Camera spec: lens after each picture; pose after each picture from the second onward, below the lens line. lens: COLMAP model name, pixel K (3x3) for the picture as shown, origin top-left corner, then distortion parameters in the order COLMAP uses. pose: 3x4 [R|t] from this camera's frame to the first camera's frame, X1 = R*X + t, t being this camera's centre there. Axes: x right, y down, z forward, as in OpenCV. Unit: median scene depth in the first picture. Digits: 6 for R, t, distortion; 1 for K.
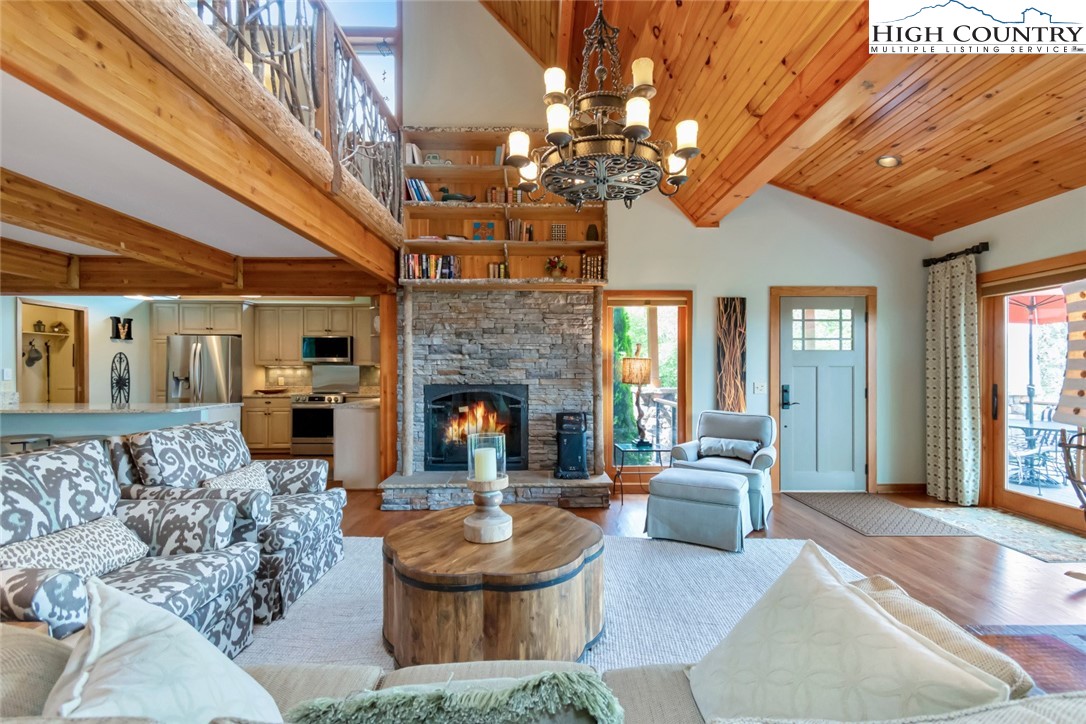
lens RADIAL K [[497.2, 0, 545.9], [0, 497.2, 366.1], [0, 0, 1]] dist [0.002291, -0.001339]
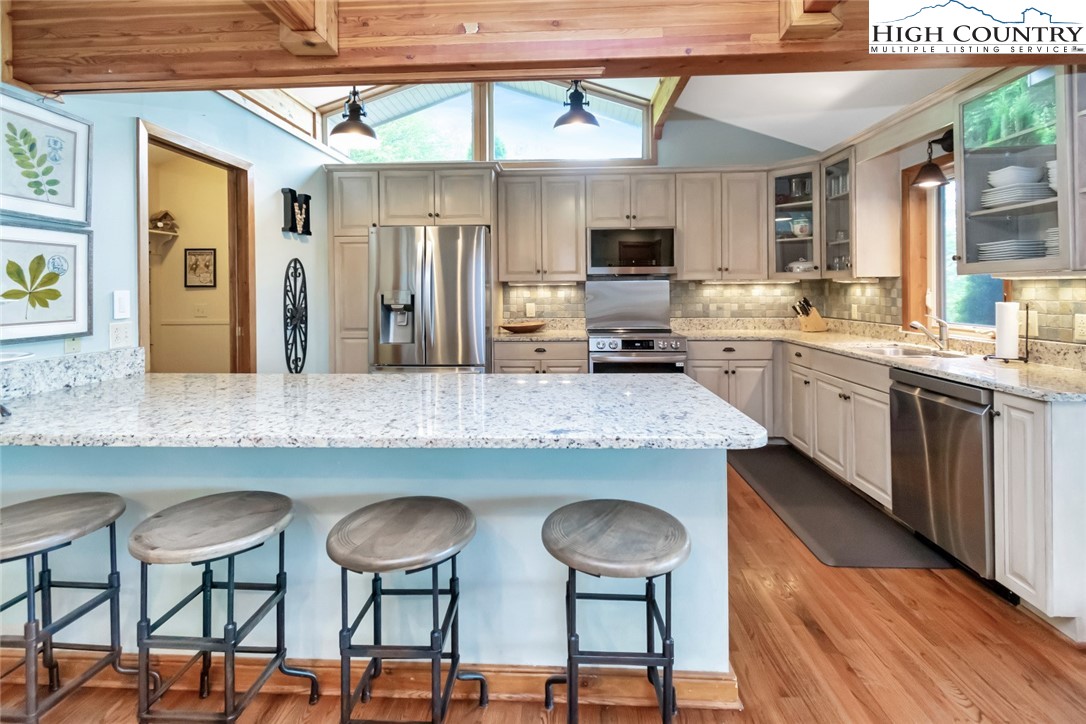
lens RADIAL K [[497.2, 0, 518.6], [0, 497.2, 291.6], [0, 0, 1]] dist [0.002291, -0.001339]
pose [[0.998000, -0.008309, -0.062660, -0.577370], [0.008969, 0.999907, 0.010265, 0.003595], [0.062569, -0.010806, 0.997982, 0.484083]]
